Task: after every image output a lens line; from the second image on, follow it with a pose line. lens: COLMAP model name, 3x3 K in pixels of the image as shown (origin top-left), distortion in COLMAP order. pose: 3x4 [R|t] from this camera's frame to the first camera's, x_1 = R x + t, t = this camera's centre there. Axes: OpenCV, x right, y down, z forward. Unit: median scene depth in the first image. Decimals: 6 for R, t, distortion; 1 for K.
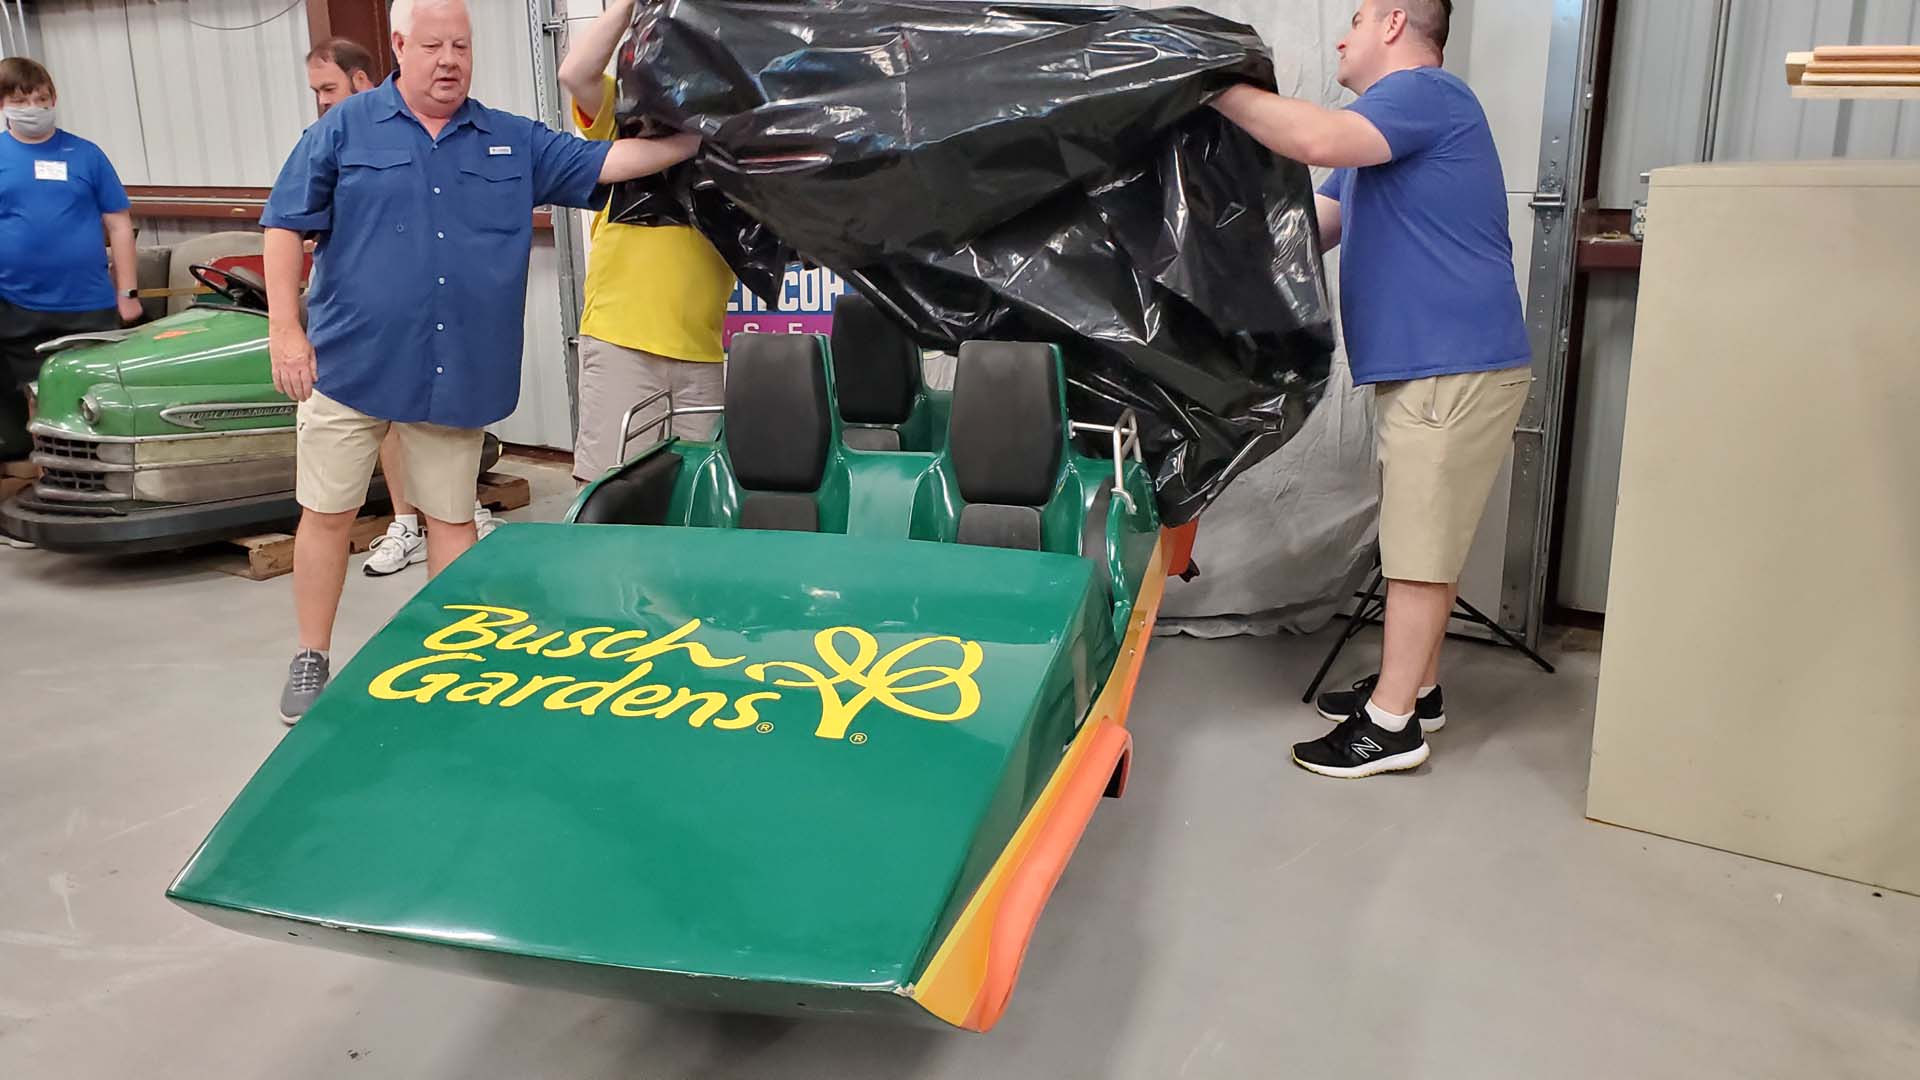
lens RADIAL K [[1406.4, 0, 969.2], [0, 1406.4, 533.5], [0, 0, 1]] dist [-0.003887, -0.006246]
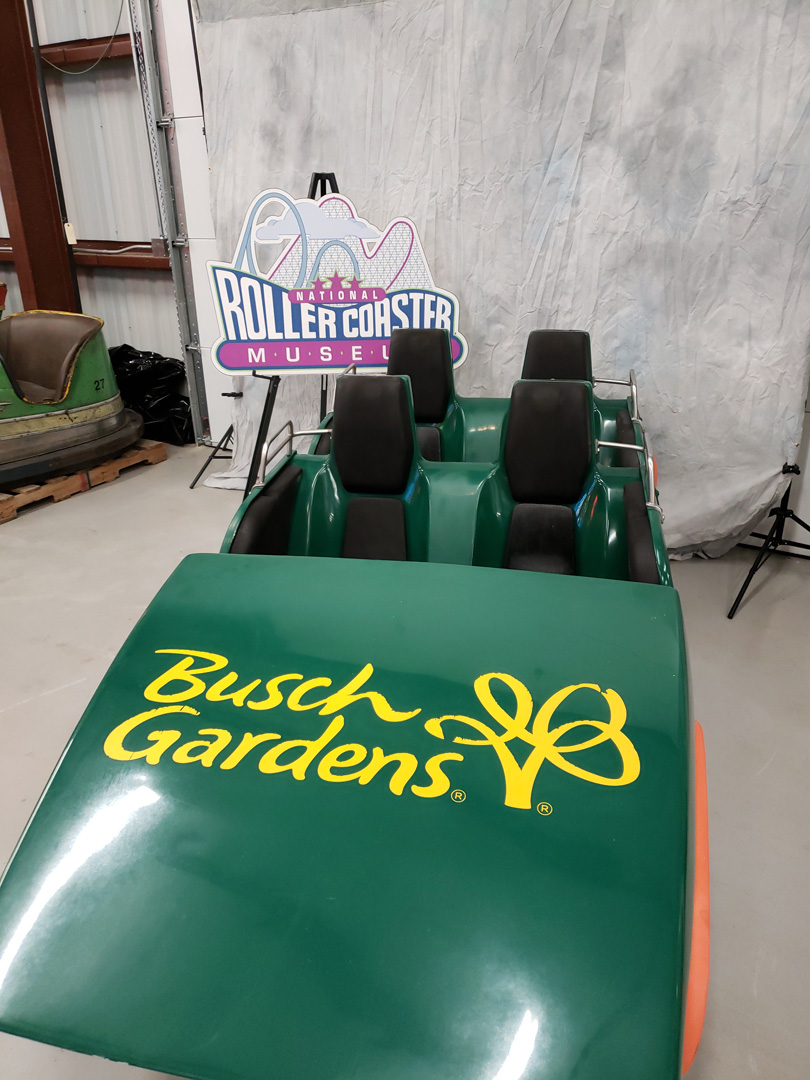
lens RADIAL K [[816.1, 0, 400.4], [0, 816.1, 545.1], [0, 0, 1]] dist [-0.001740, -0.009523]
pose [[0.999889, -0.014479, -0.003553, -0.170947], [0.014836, 0.989839, 0.141416, -0.143745], [0.001469, -0.141453, 0.989944, 0.341549]]
